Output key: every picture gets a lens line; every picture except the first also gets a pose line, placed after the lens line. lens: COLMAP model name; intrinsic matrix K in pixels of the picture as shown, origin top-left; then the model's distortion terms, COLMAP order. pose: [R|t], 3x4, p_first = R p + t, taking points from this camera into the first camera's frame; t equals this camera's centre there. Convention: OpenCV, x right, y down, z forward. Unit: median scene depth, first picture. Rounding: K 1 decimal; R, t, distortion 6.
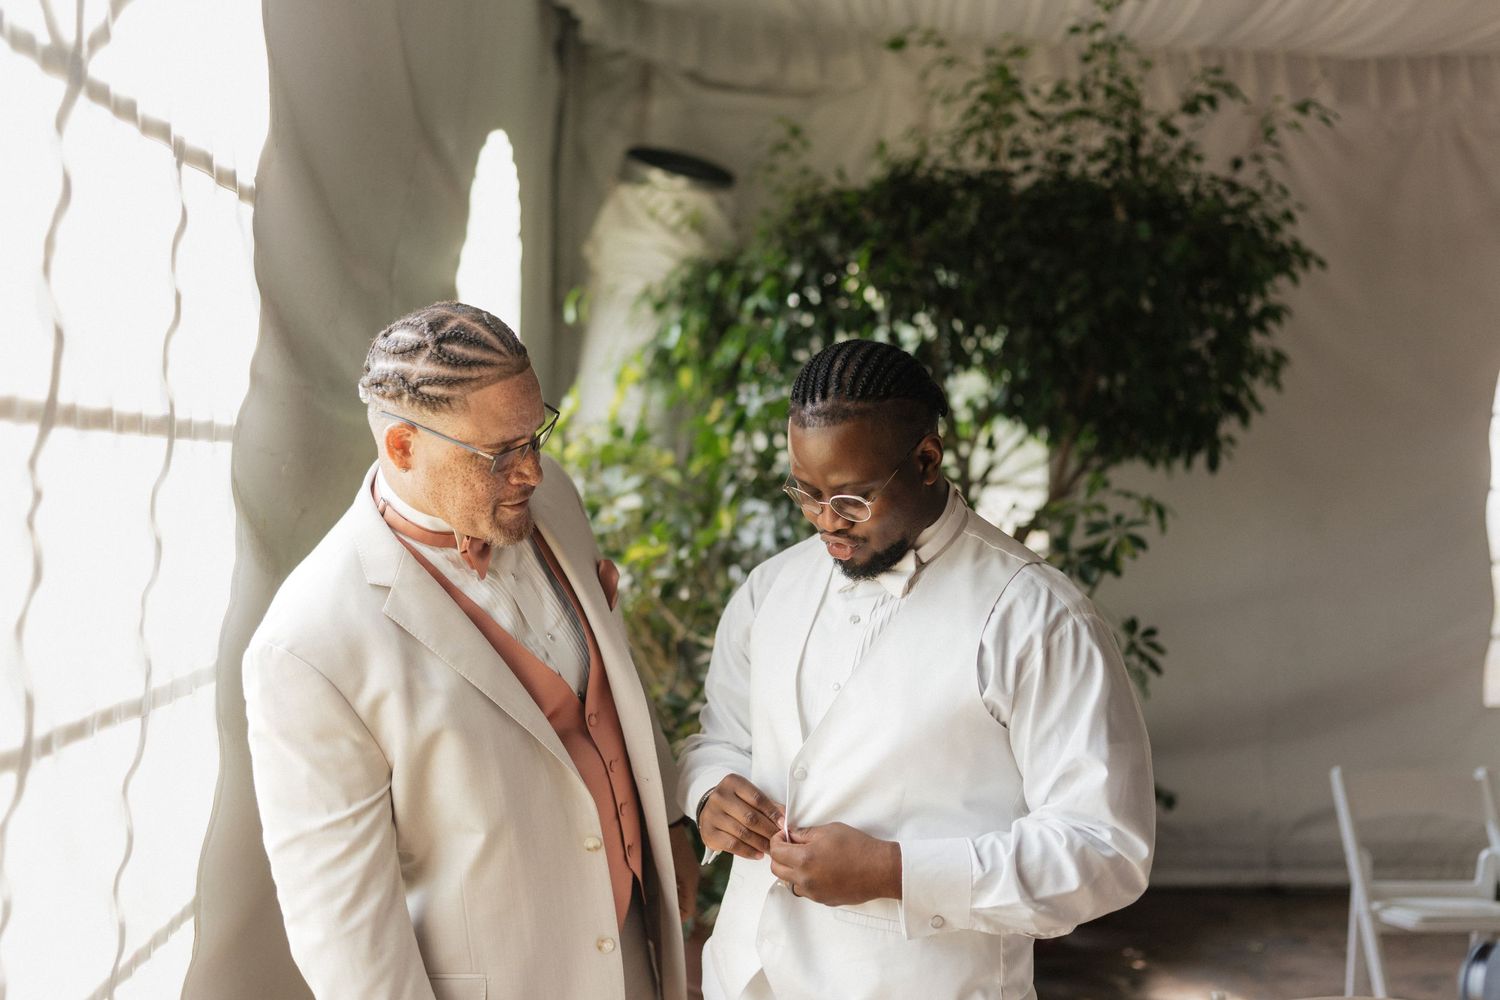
lens RADIAL K [[1545.5, 0, 775.2], [0, 1545.5, 484.2], [0, 0, 1]] dist [0.003050, 0.000452]
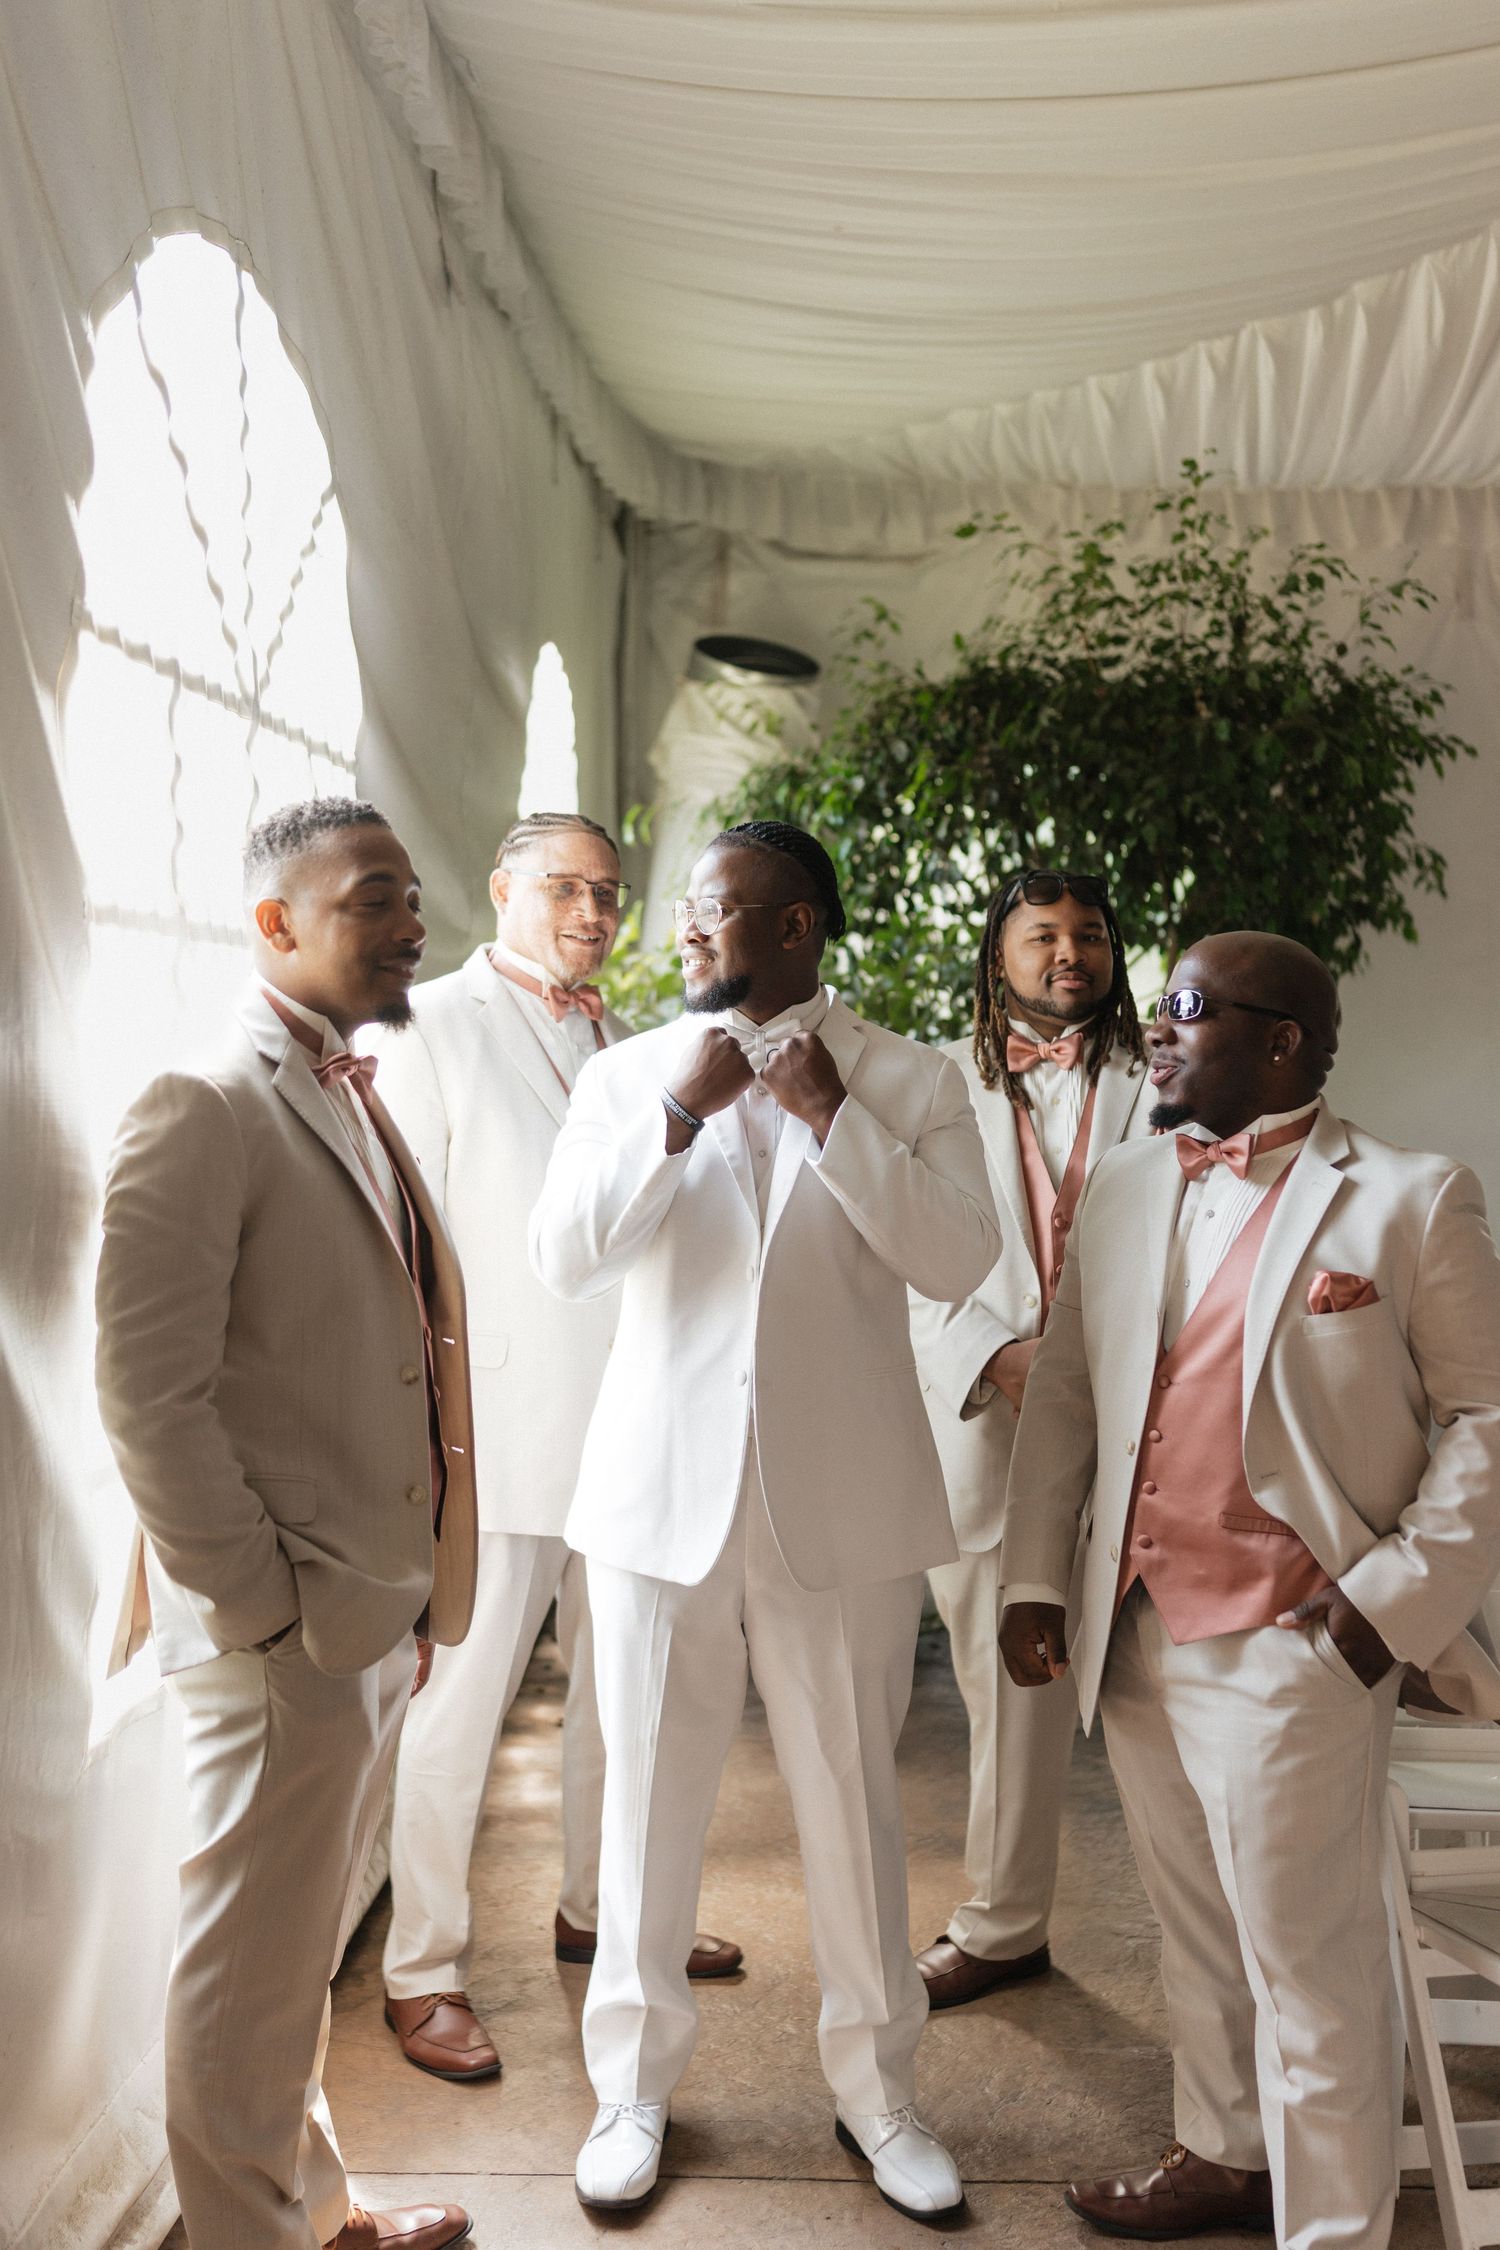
lens RADIAL K [[2197.9, 0, 750.0], [0, 2197.9, 1125.0], [0, 0, 1]] dist [0.003237, -0.023855]
pose [[0.993831, -0.015537, -0.109811, 0.084084], [0.019620, 0.999152, 0.036196, 0.017879], [0.109156, -0.038127, 0.993293, -0.311642]]
